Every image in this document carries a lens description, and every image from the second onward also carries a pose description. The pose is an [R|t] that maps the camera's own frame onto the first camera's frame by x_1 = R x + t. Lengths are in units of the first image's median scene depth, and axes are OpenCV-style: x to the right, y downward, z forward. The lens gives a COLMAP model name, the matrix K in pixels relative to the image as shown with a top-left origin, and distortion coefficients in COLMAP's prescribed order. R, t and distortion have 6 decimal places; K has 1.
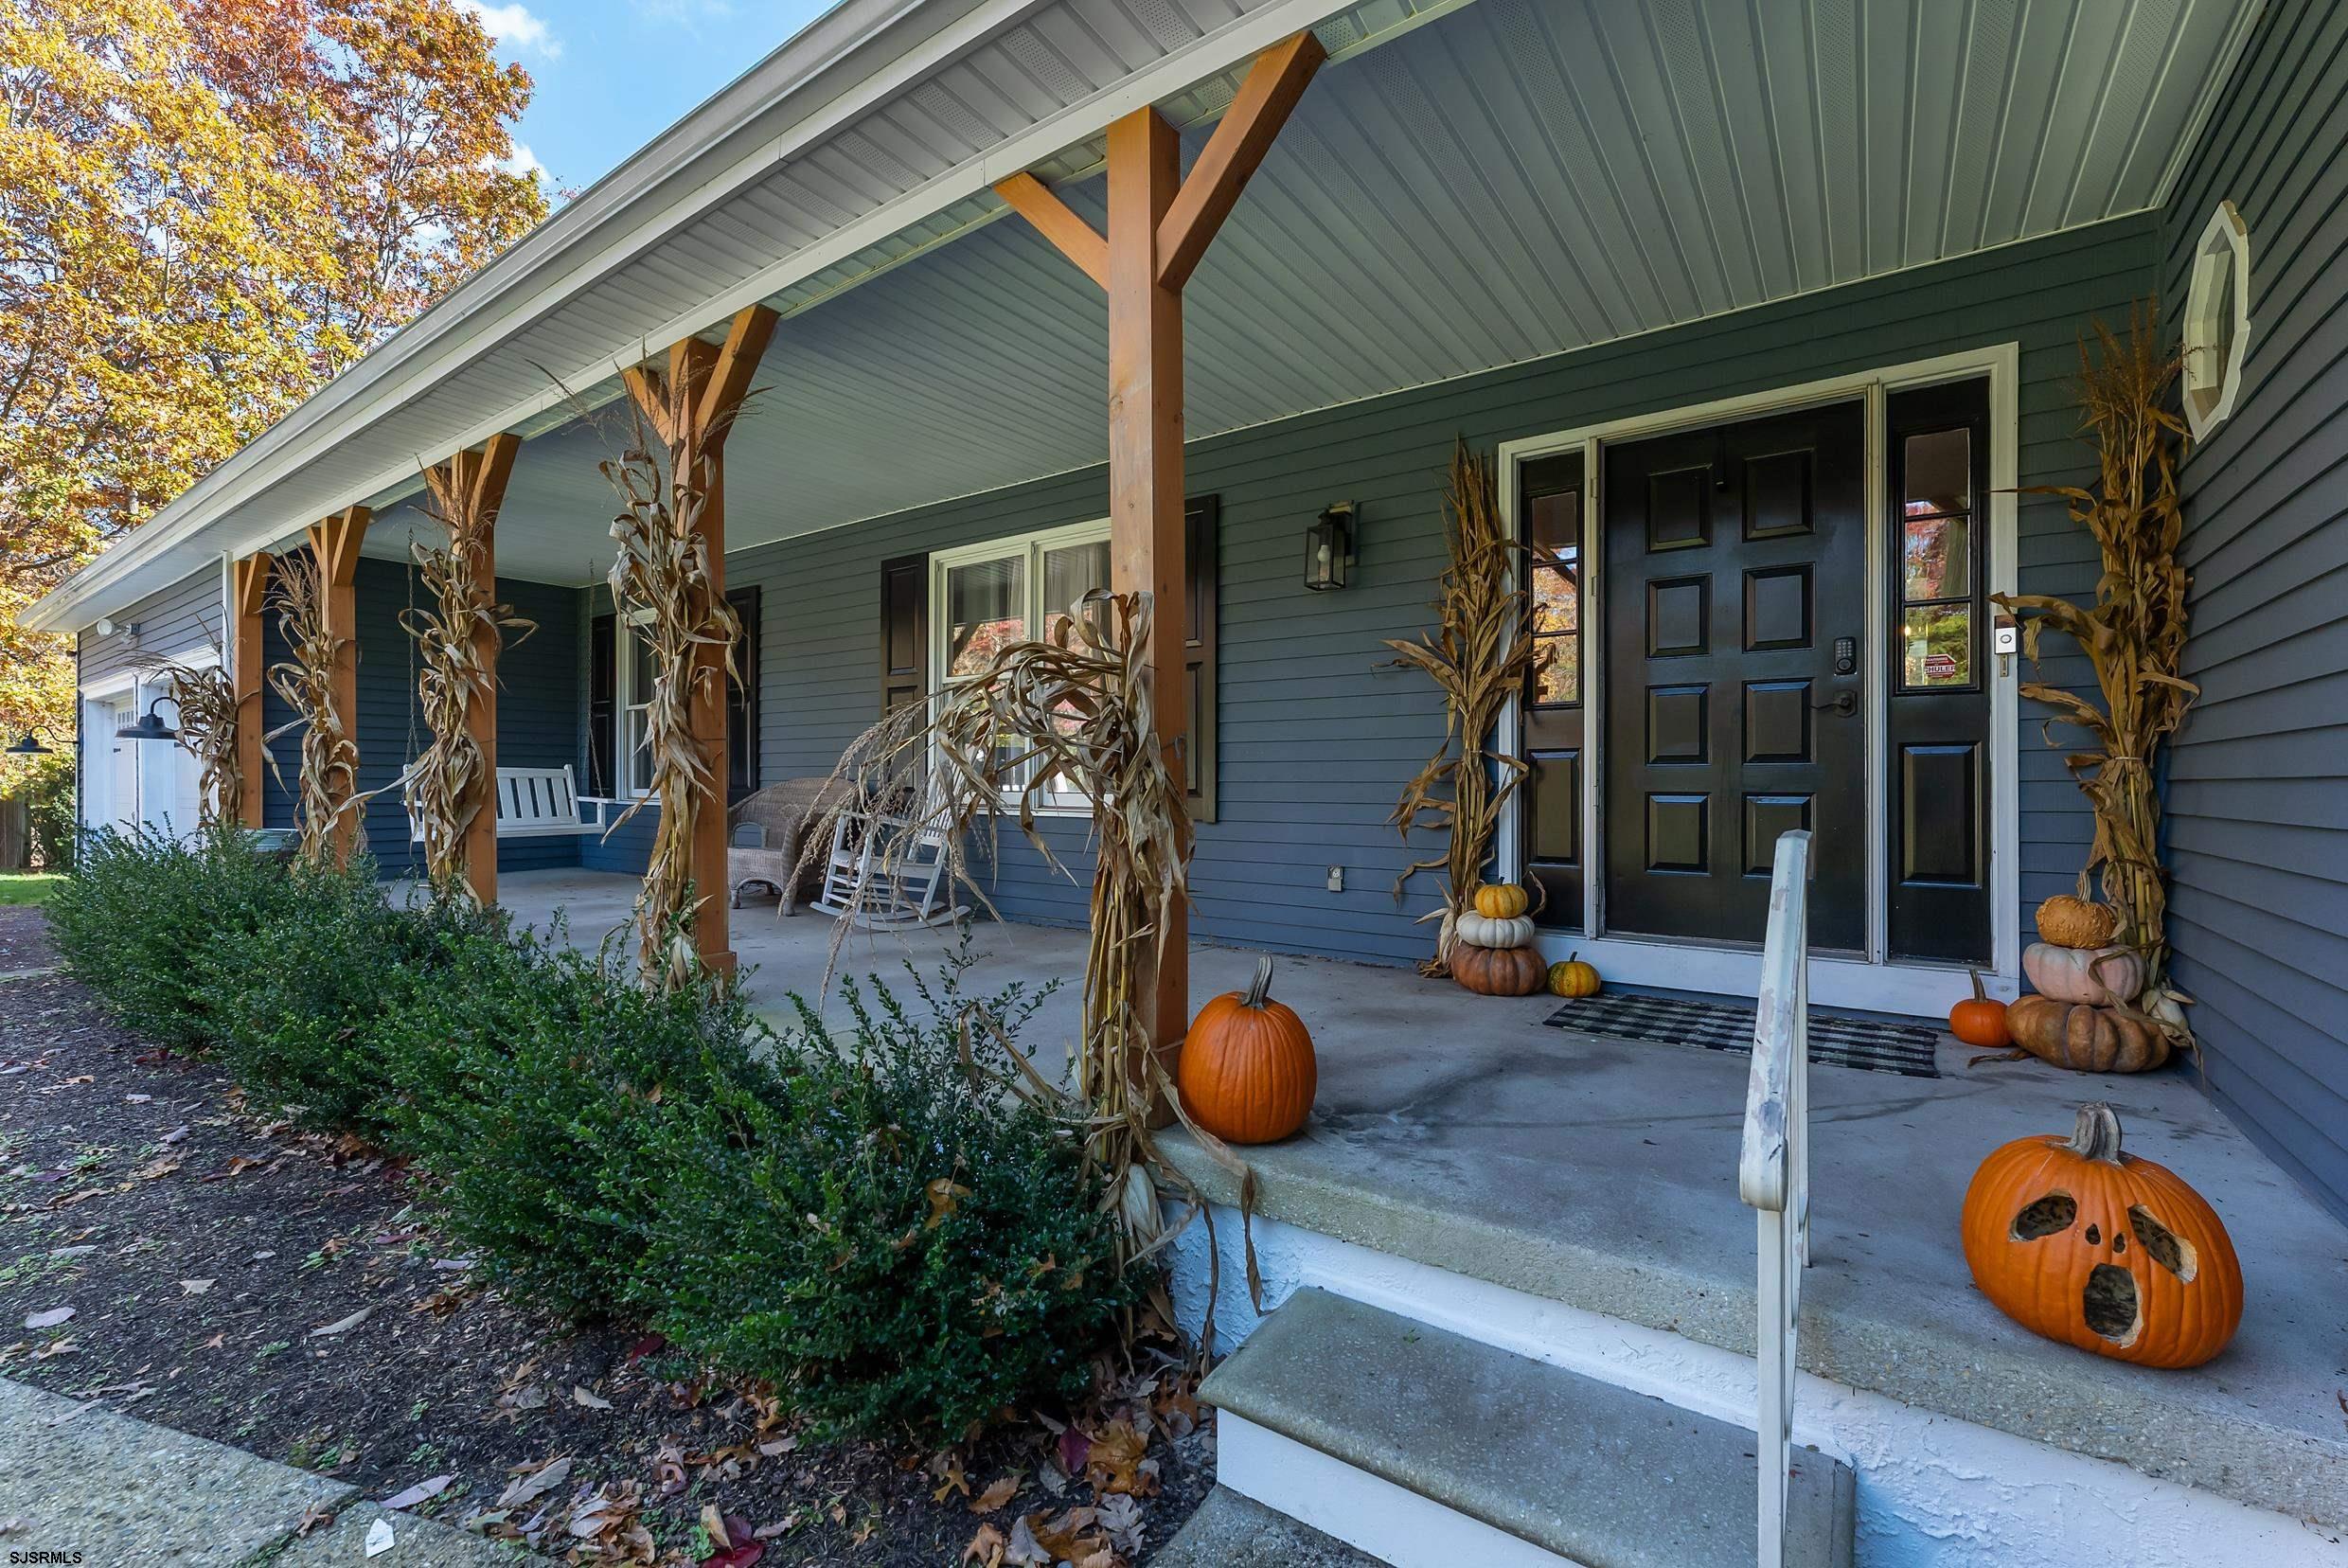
lens RADIAL K [[933.0, 0, 1171.6], [0, 933.0, 787.0], [0, 0, 1]] dist [0.000049, -0.000354]
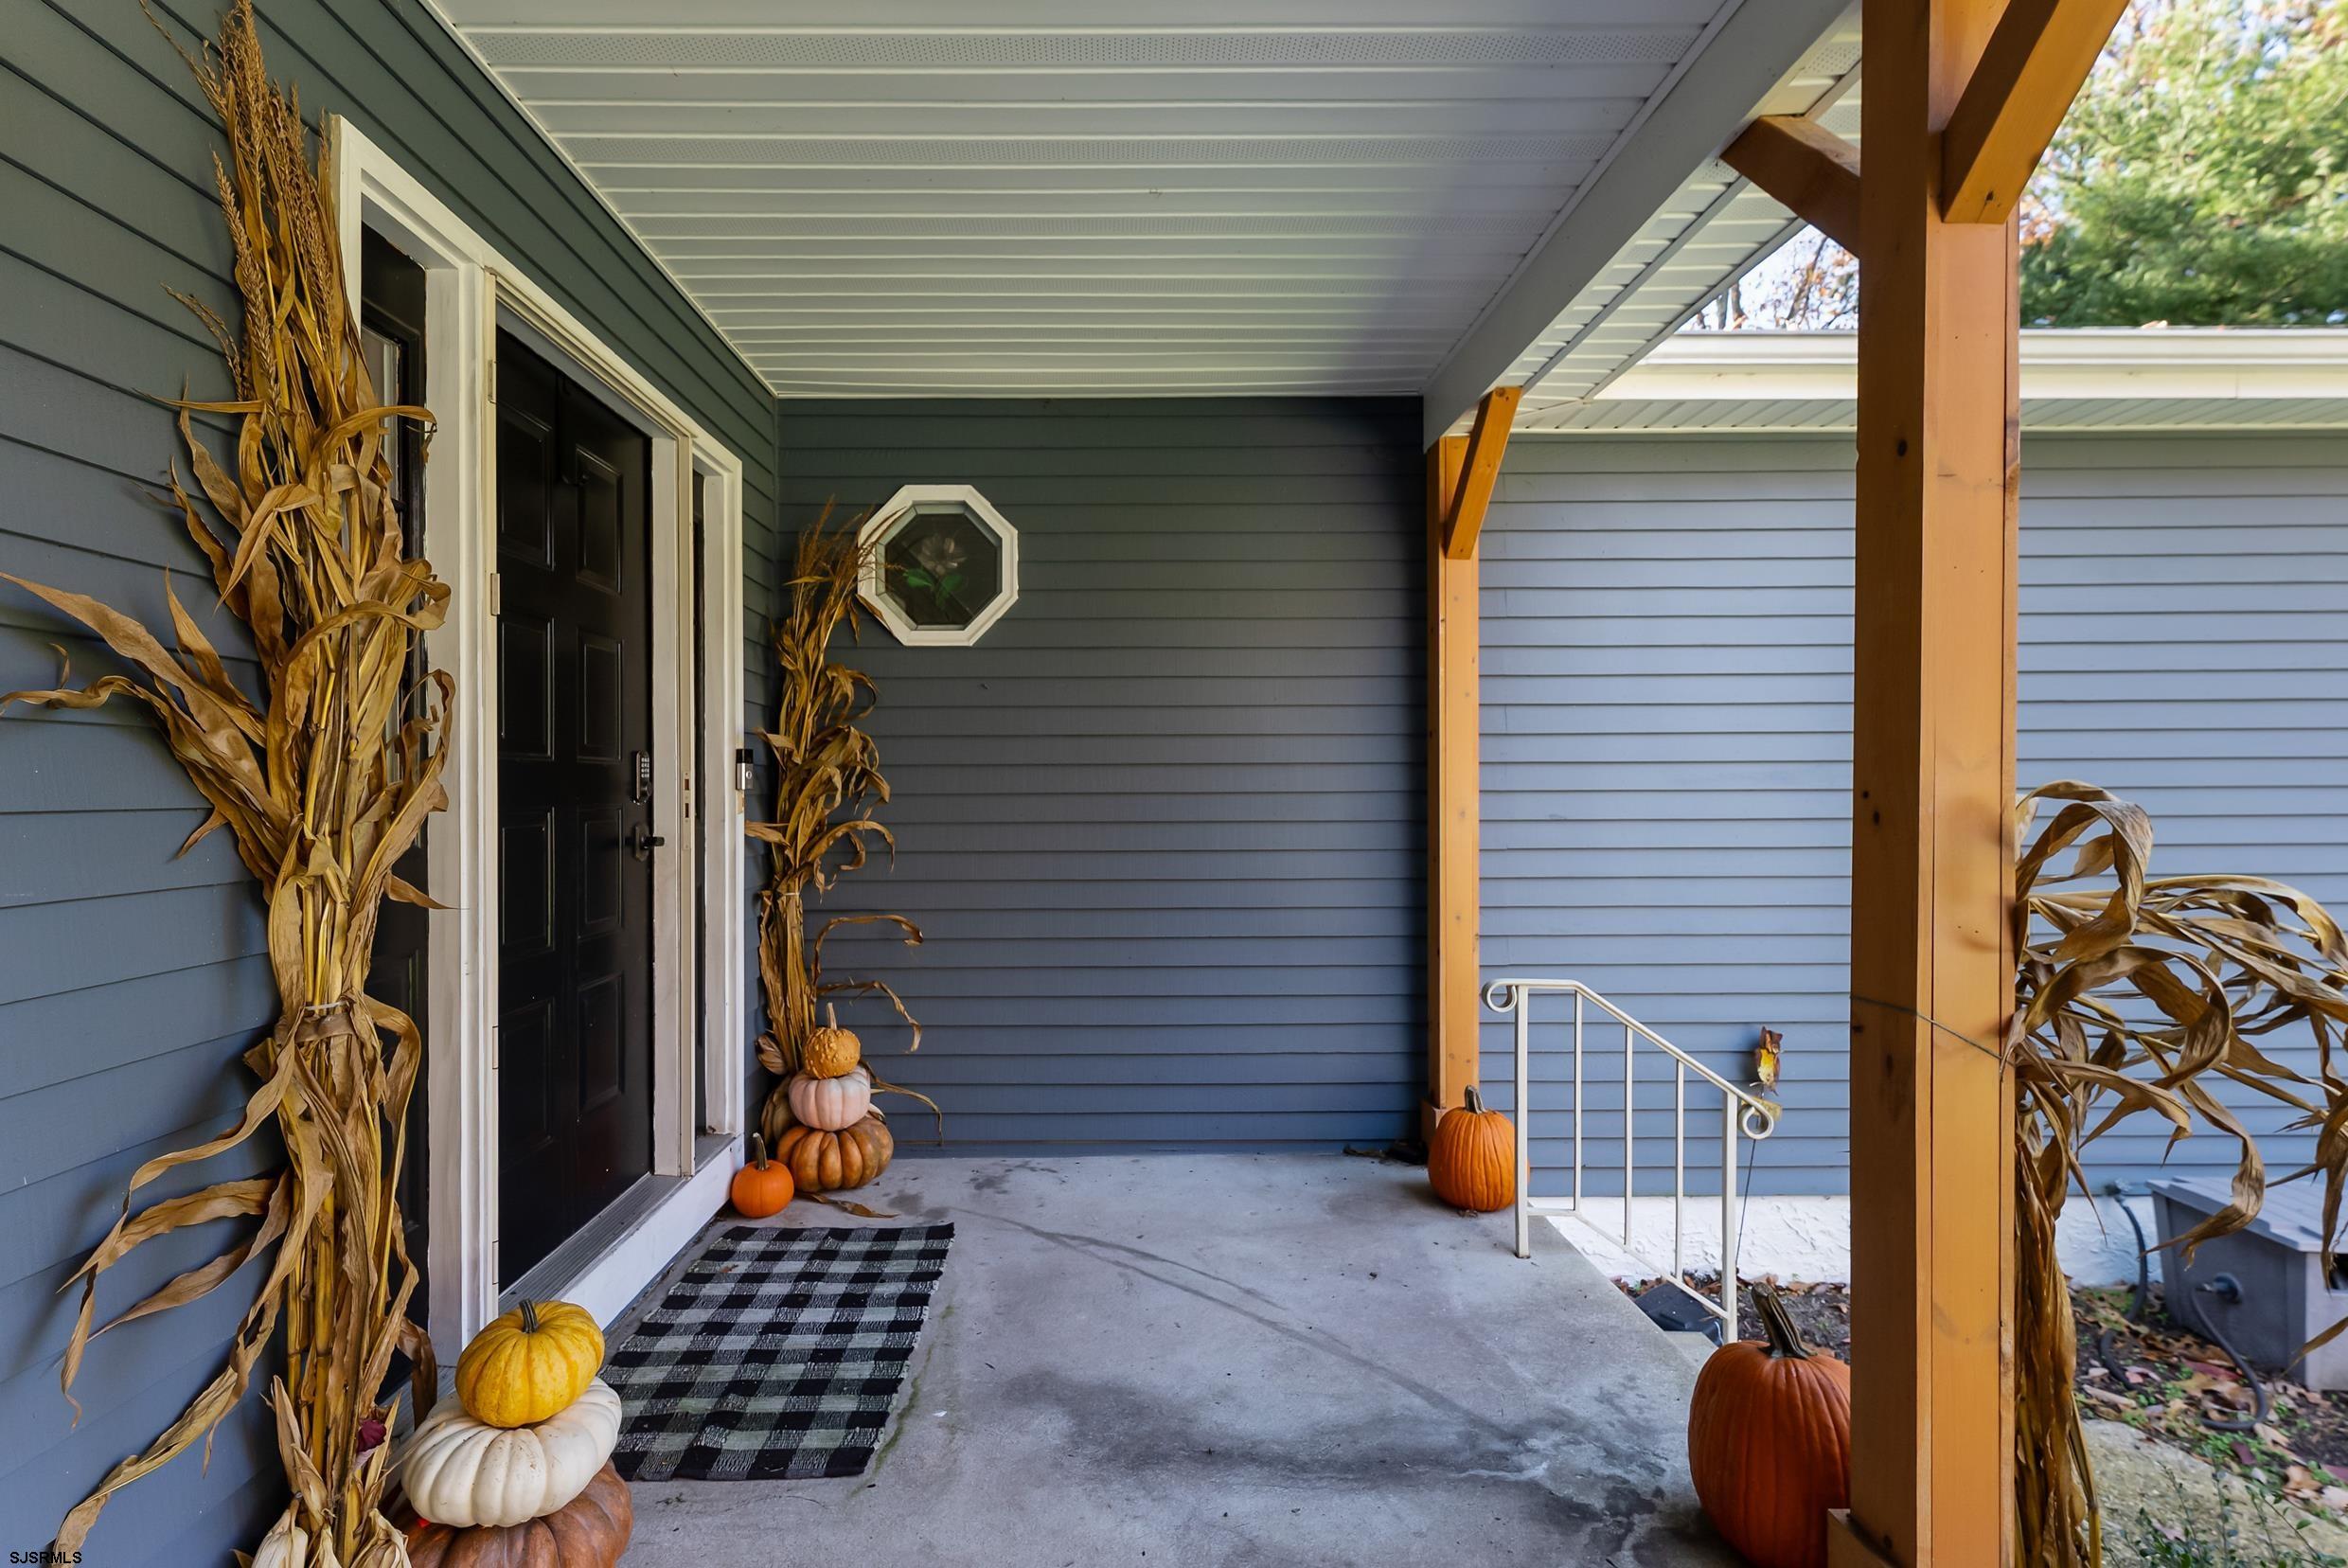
lens RADIAL K [[1036.2, 0, 1041.1], [0, 1036.2, 784.8], [0, 0, 1]] dist [0.001830, 0.000092]
pose [[-0.558997, -0.002785, 0.829165, -0.249865], [0.002086, 0.999986, 0.004765, -0.226898], [-0.829167, 0.004393, -0.558983, 1.806711]]
